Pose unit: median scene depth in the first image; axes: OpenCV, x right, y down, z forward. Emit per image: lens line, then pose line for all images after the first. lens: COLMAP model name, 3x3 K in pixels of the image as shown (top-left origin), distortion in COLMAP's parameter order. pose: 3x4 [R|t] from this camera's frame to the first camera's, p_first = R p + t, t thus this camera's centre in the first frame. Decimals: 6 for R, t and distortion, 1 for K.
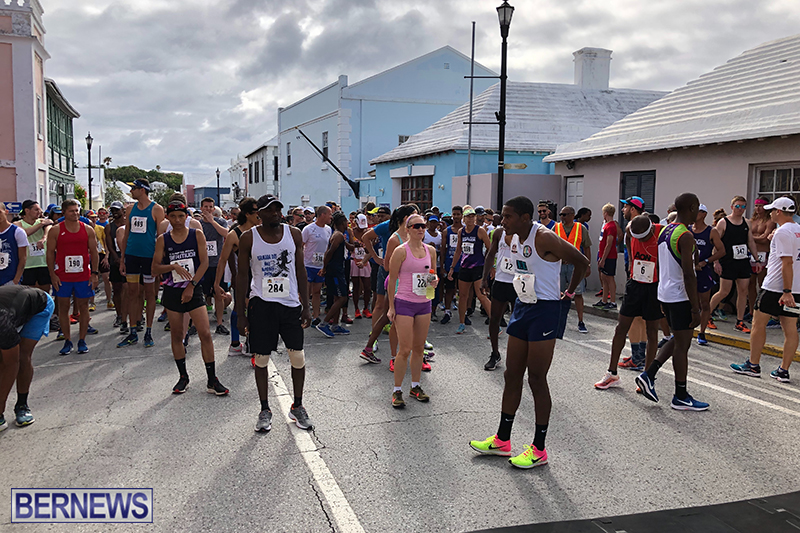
lens RADIAL K [[654.1, 0, 403.0], [0, 654.1, 262.7], [0, 0, 1]] dist [0.036416, -0.018767]
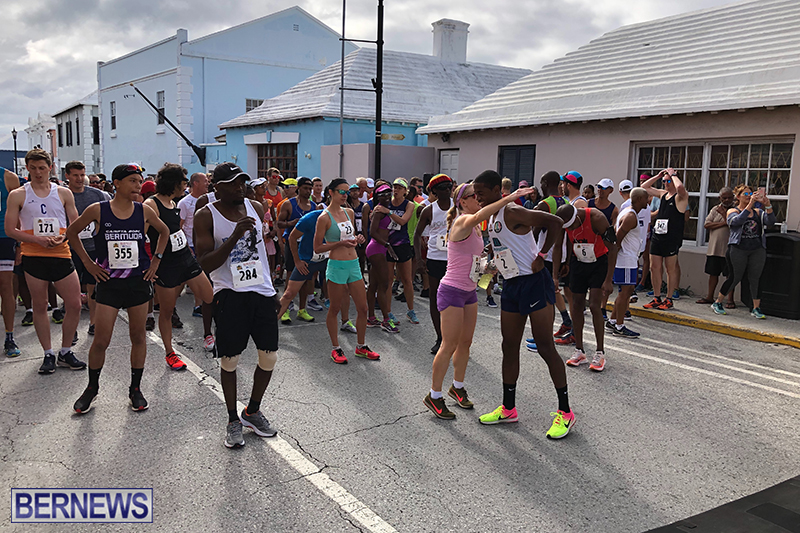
lens RADIAL K [[654.1, 0, 403.0], [0, 654.1, 262.7], [0, 0, 1]] dist [0.036416, -0.018767]
pose [[0.964461, -0.020911, 0.263395, -0.062246], [0.009116, 0.998903, 0.045922, -0.004227], [-0.264067, -0.041889, 0.963594, 0.045251]]
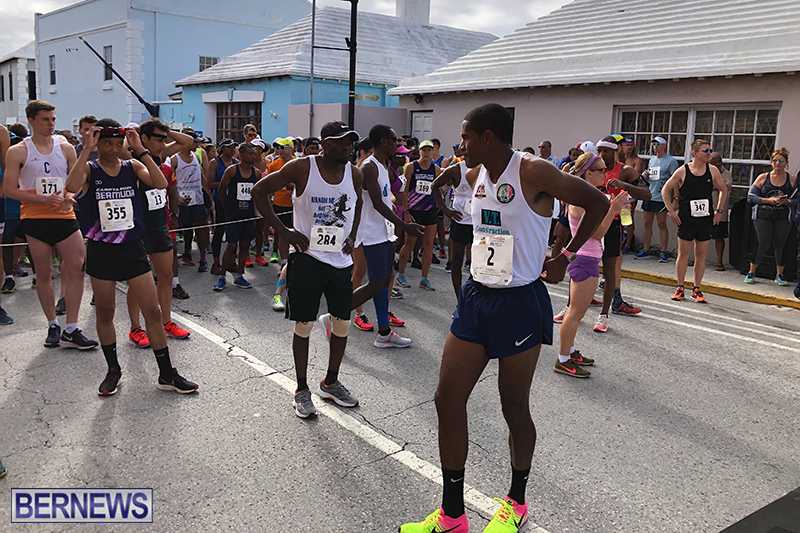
lens RADIAL K [[653.9, 0, 396.2], [0, 653.9, 220.3], [0, 0, 1]] dist [0.059792, -0.064645]
pose [[0.938128, -0.017489, 0.345846, -0.103241], [0.004100, 0.999215, 0.039408, -0.004490], [-0.346264, -0.035551, 0.937463, 0.070358]]
